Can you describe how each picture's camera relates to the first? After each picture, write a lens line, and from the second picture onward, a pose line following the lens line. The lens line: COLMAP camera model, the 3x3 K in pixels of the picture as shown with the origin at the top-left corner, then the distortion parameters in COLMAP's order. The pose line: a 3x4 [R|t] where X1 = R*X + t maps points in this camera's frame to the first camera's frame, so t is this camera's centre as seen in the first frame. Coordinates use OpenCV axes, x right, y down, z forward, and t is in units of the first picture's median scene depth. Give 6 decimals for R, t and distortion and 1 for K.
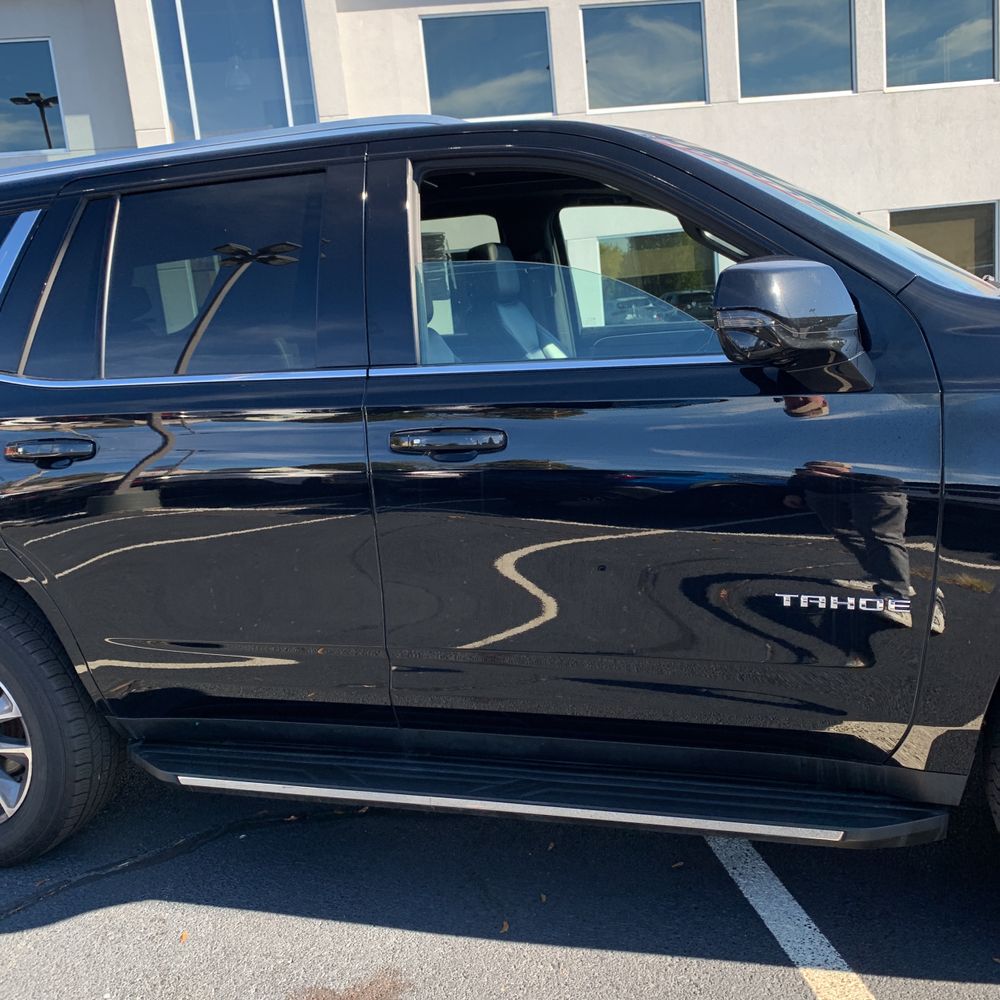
lens RADIAL K [[1004.8, 0, 499.4], [0, 1004.8, 515.4], [0, 0, 1]] dist [0.003118, 0.001336]
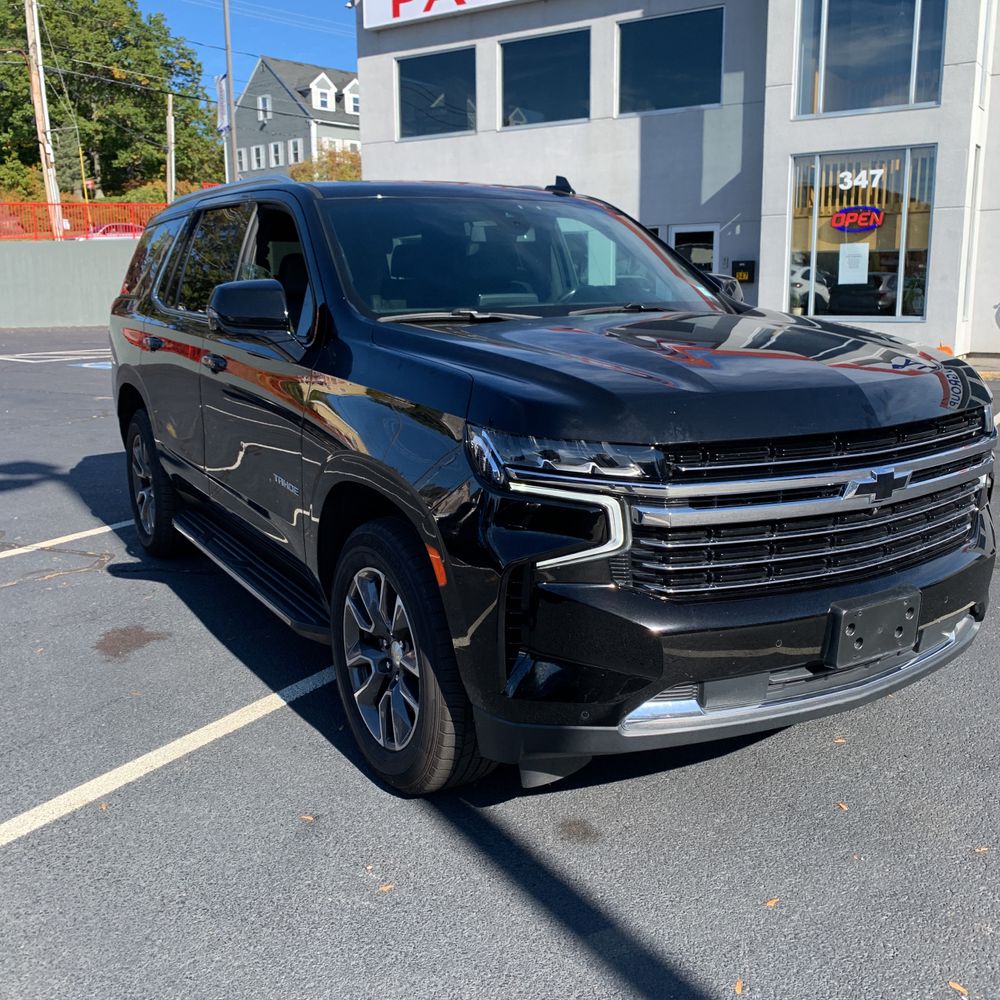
lens RADIAL K [[1009.0, 0, 519.7], [0, 1009.0, 503.0], [0, 0, 1]] dist [-0.013168, 0.017737]
pose [[0.752646, 0.220069, -0.620560, 1.330766], [-0.186957, 0.975127, 0.119058, -0.123137], [0.631325, 0.026410, 0.775068, -0.065011]]
